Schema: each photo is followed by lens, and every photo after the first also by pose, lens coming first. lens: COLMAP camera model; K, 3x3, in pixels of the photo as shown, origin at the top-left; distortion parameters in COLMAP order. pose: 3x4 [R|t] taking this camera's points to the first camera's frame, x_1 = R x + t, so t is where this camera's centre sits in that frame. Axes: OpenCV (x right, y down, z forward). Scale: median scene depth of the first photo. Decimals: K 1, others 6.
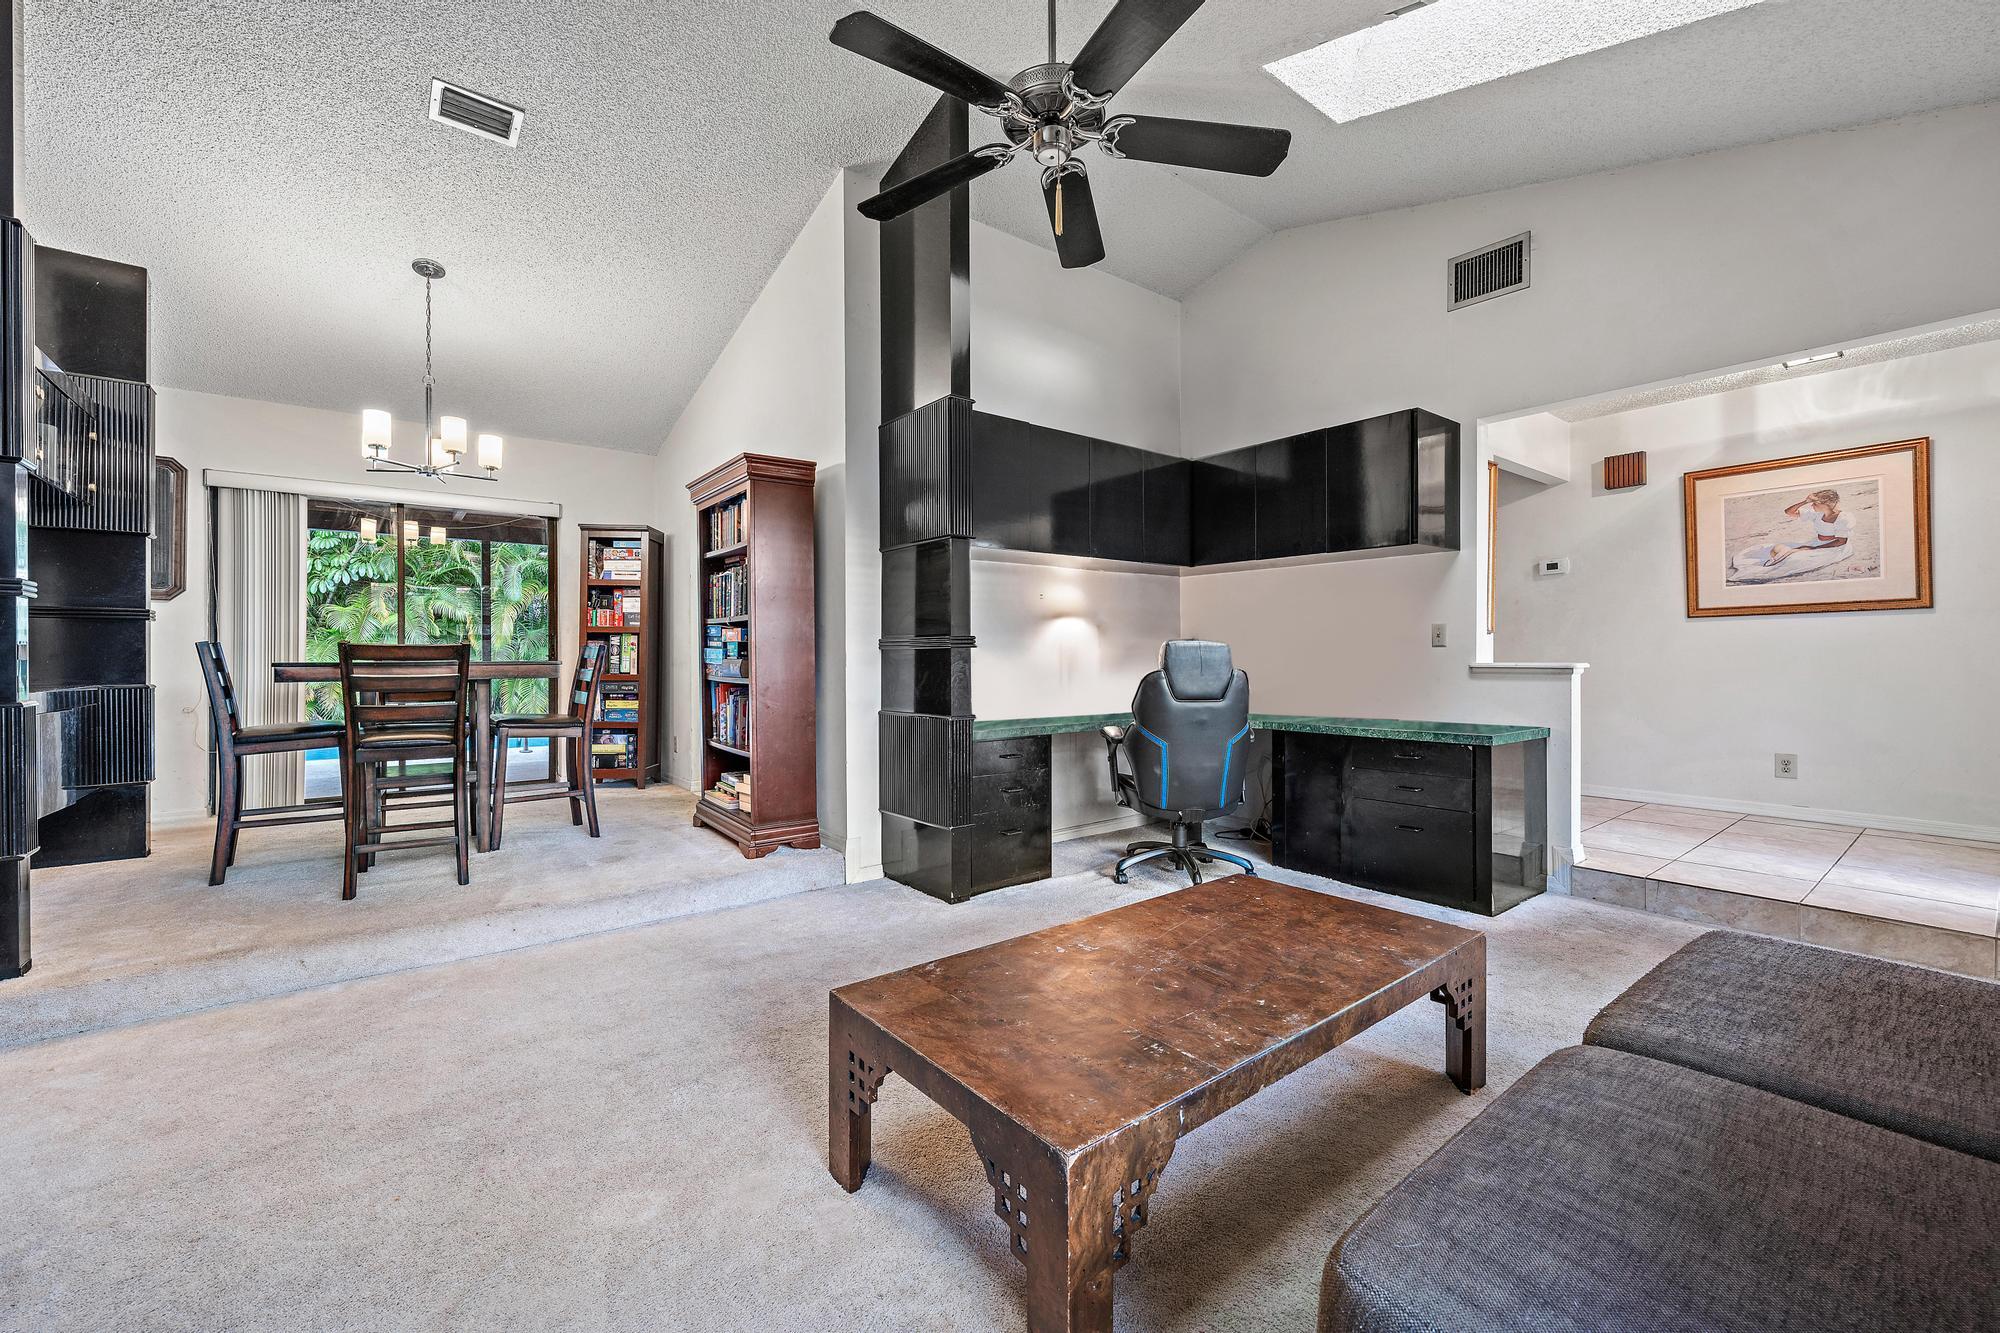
lens RADIAL K [[827.9, 0, 989.0], [0, 827.9, 653.6], [0, 0, 1]] dist [0.000095, -0.001034]
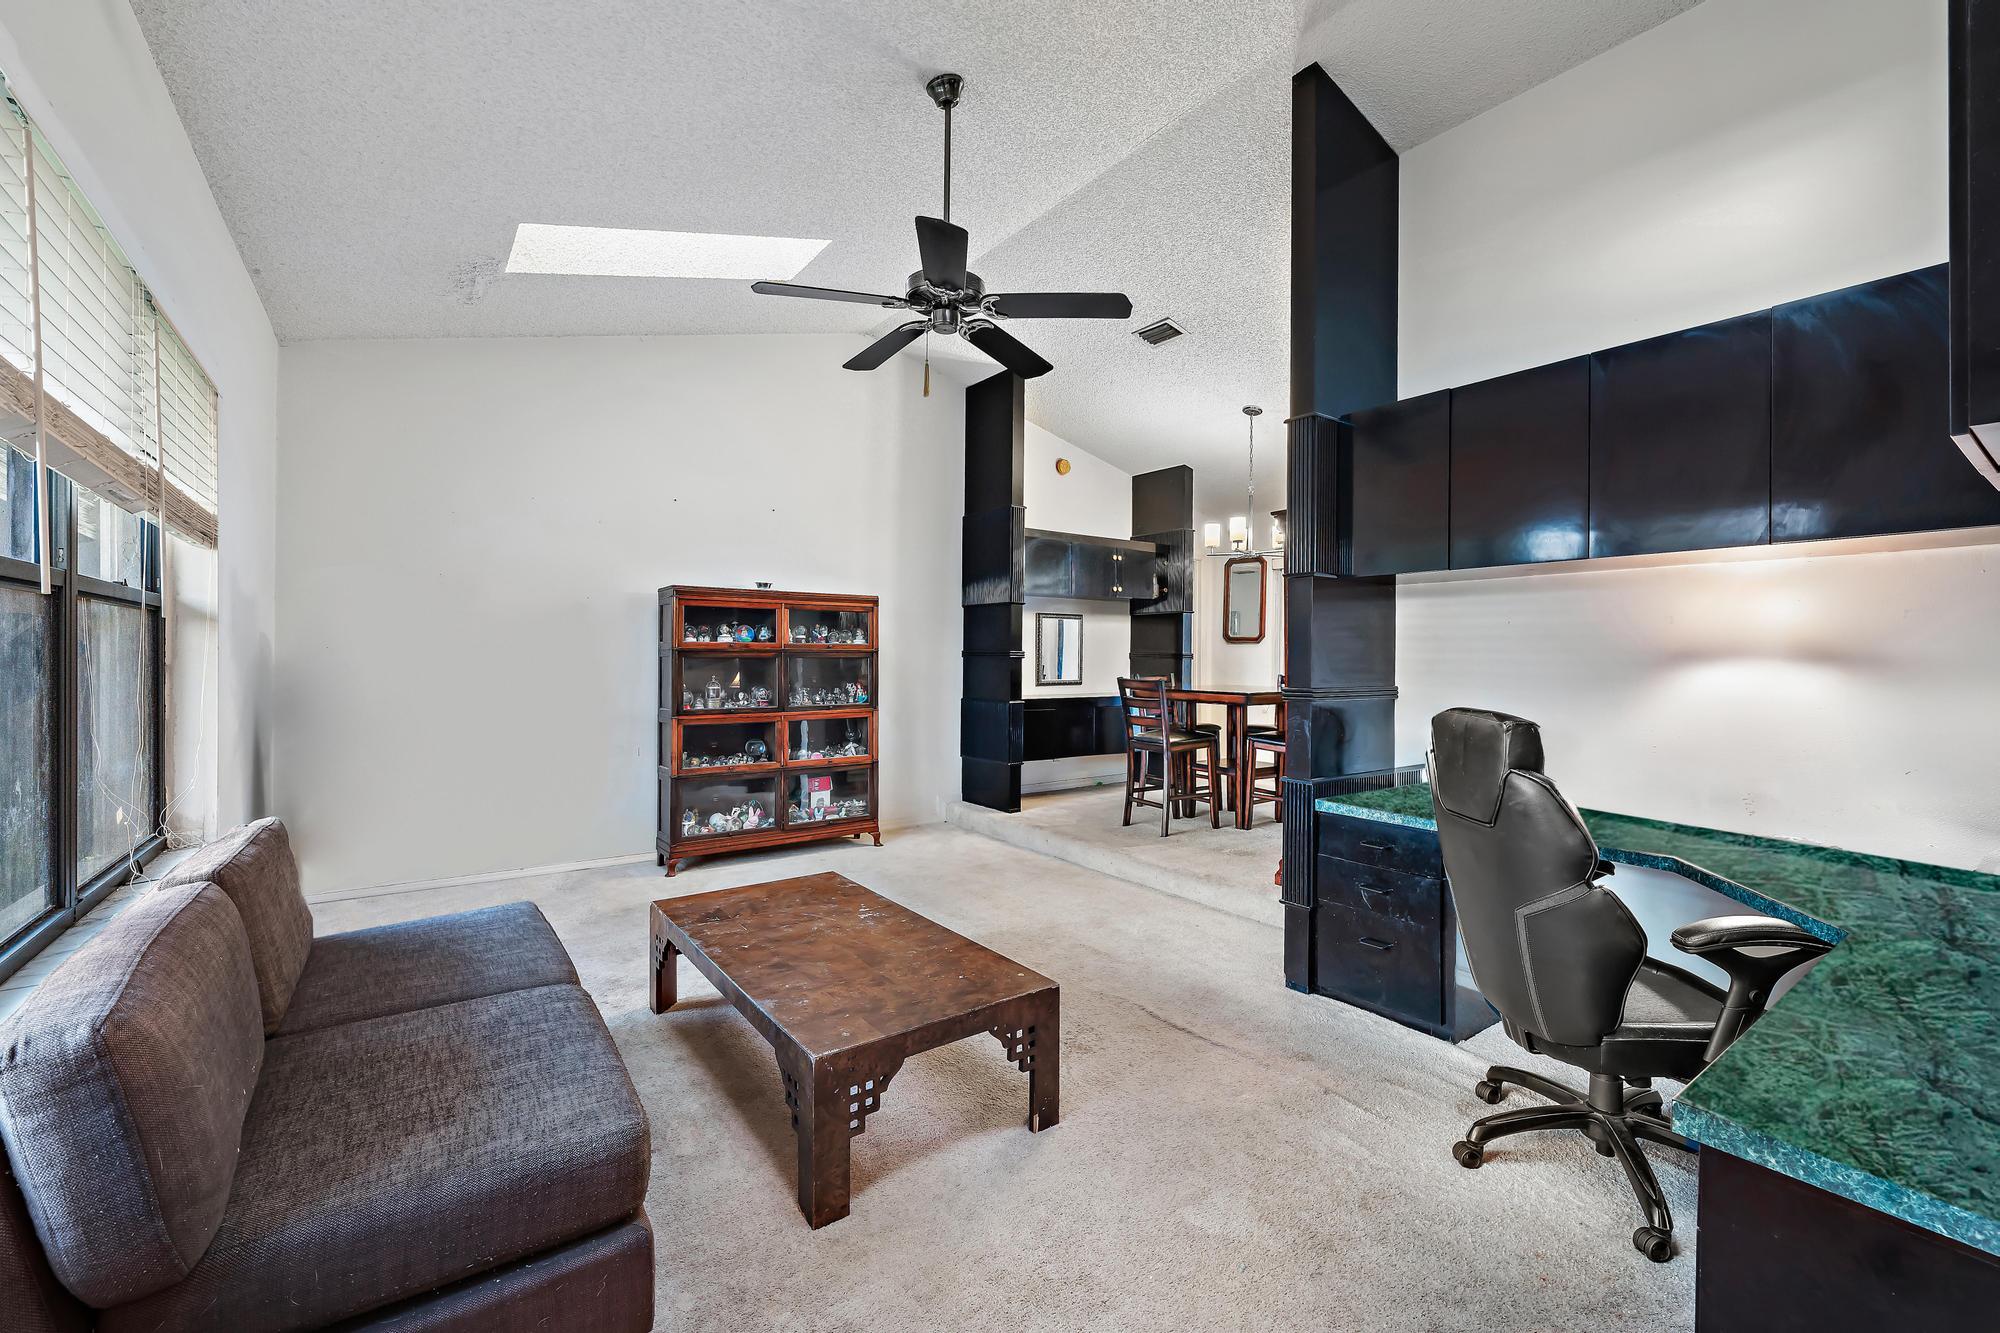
lens RADIAL K [[827.9, 0, 992.8], [0, 827.9, 654.7], [0, 0, 1]] dist [0.000095, -0.001034]
pose [[-0.050845, 0.003670, -0.998700, 1.684402], [-0.003444, 0.999987, 0.003850, -0.117444], [0.998701, 0.003635, -0.050832, 1.407394]]
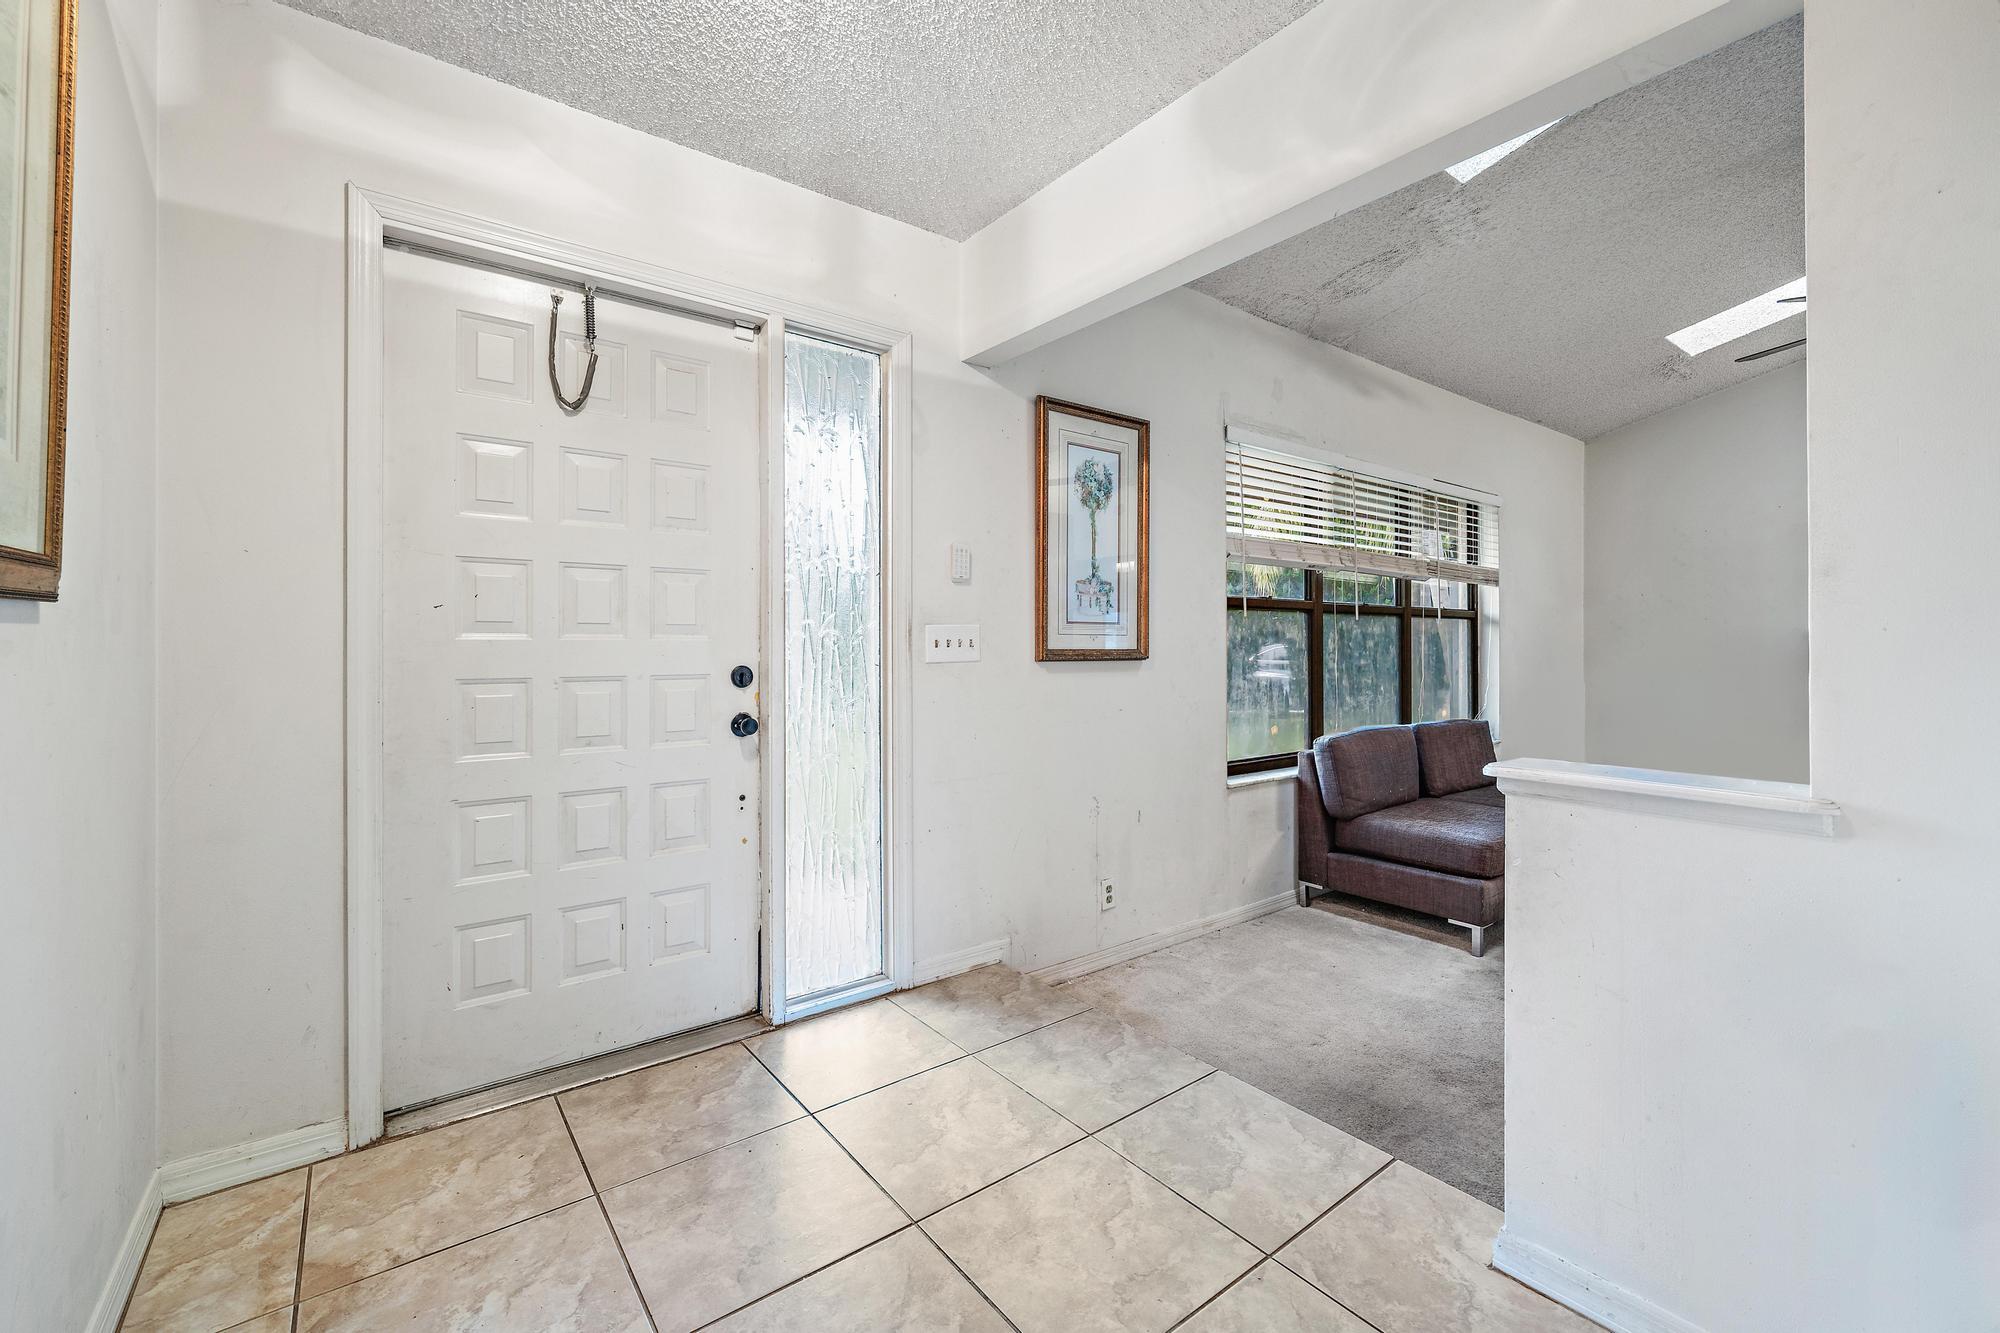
lens RADIAL K [[827.9, 0, 1002.6], [0, 827.9, 648.1], [0, 0, 1]] dist [0.000095, -0.001034]
pose [[-0.999924, 0.002442, 0.012121, 1.901061], [0.002474, 0.999993, 0.002636, -0.101942], [-0.012114, 0.002666, -0.999923, 2.572143]]
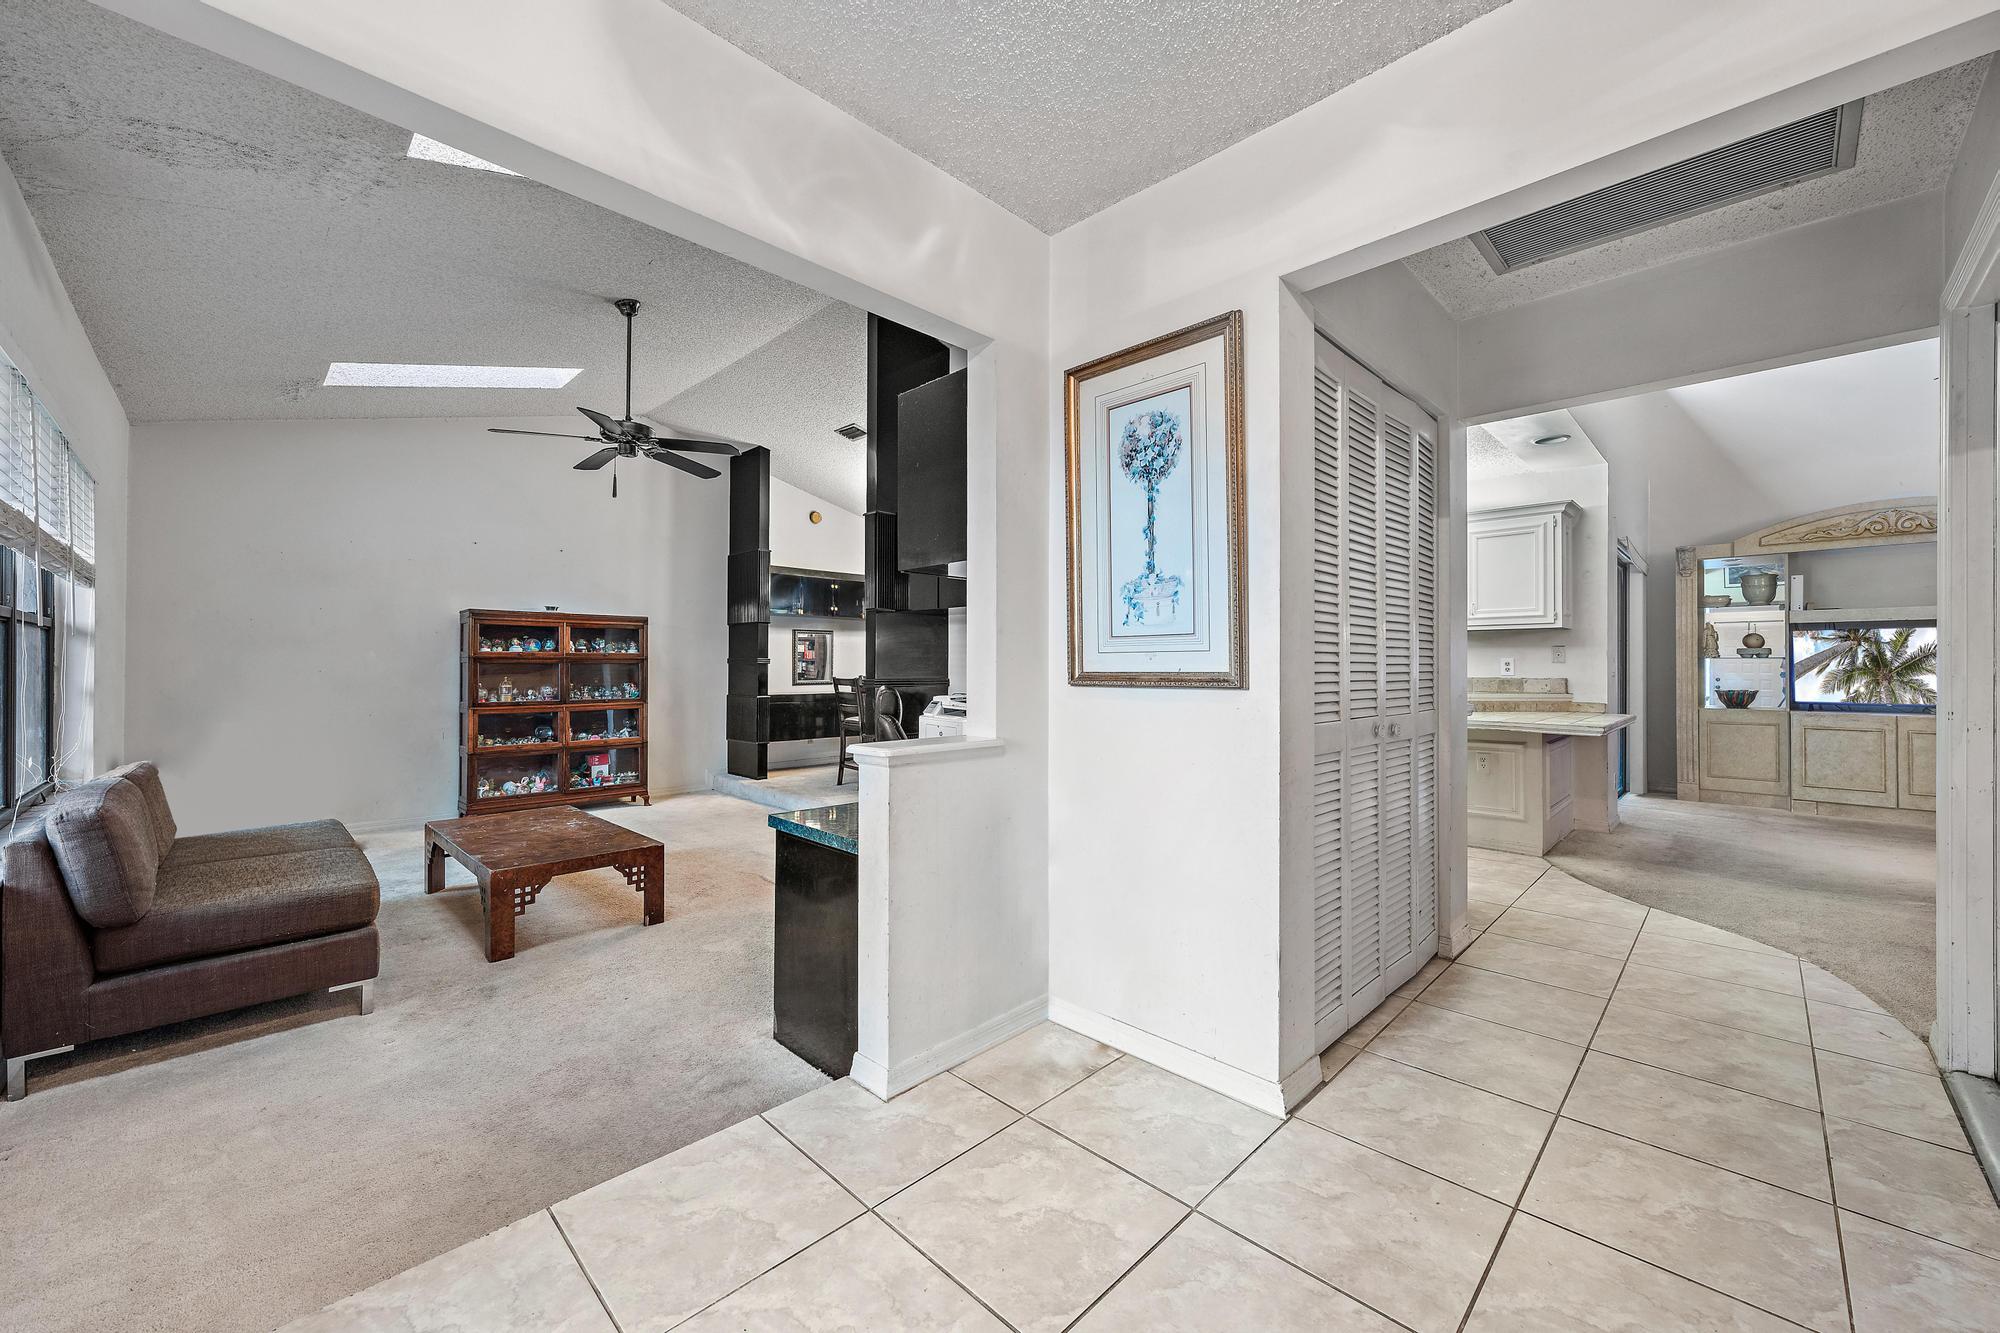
lens RADIAL K [[770.9, 0, 999.0], [0, 770.9, 660.8], [0, 0, 1]] dist [-0.004106, 0.000573]
pose [[0.114053, -0.000887, -0.993474, 2.391032], [-0.001344, 0.999999, -0.001047, -0.106682], [0.993474, 0.001455, 0.114052, 1.953569]]
